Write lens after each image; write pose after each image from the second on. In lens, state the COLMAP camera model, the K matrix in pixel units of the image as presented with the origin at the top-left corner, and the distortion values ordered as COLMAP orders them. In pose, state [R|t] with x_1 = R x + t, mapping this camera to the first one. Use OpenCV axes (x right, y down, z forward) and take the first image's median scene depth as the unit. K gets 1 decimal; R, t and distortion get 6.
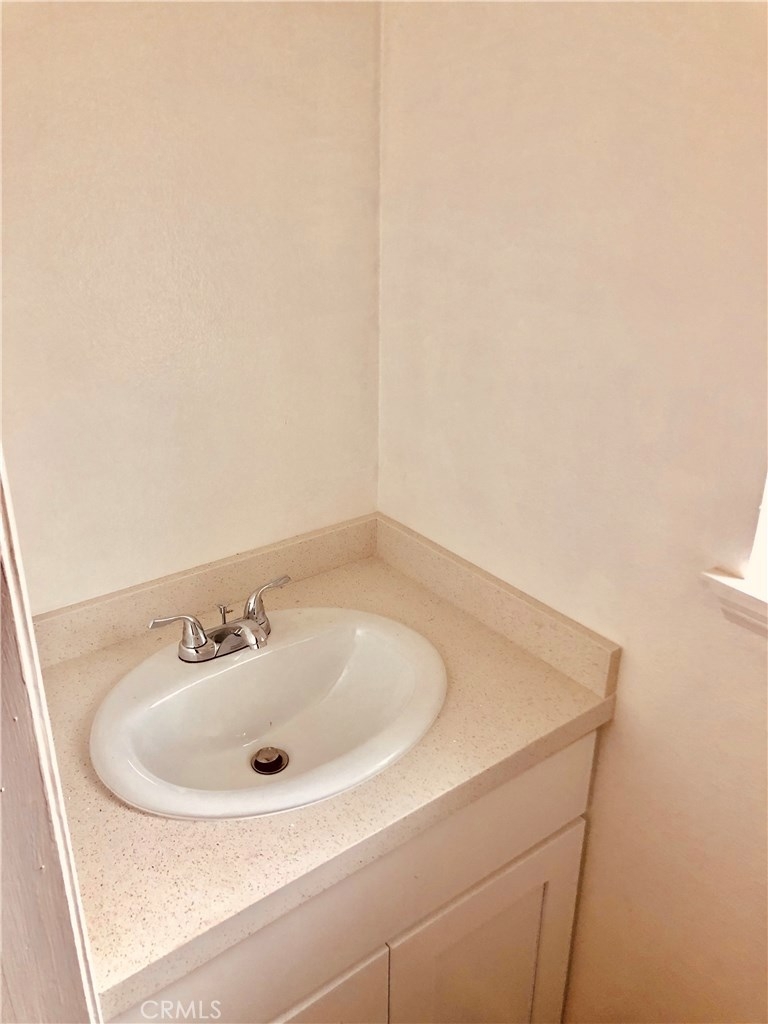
lens RADIAL K [[841.6, 0, 384.0], [0, 841.6, 512.0], [0, 0, 1]] dist [0.009469, -0.017502]
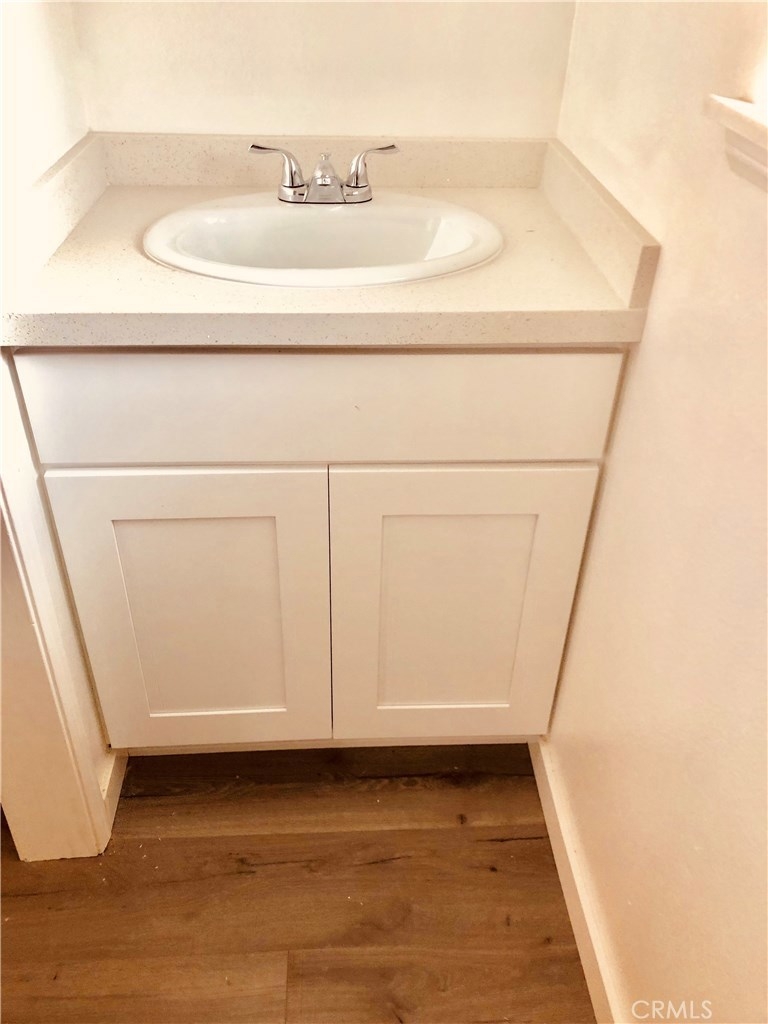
lens RADIAL K [[841.6, 0, 384.0], [0, 841.6, 512.0], [0, 0, 1]] dist [0.009469, -0.017502]
pose [[0.825735, 0.330973, -0.456747, 0.524028], [-0.242484, 0.939400, 0.242340, 0.273391], [0.509277, -0.089355, 0.855952, 0.120691]]
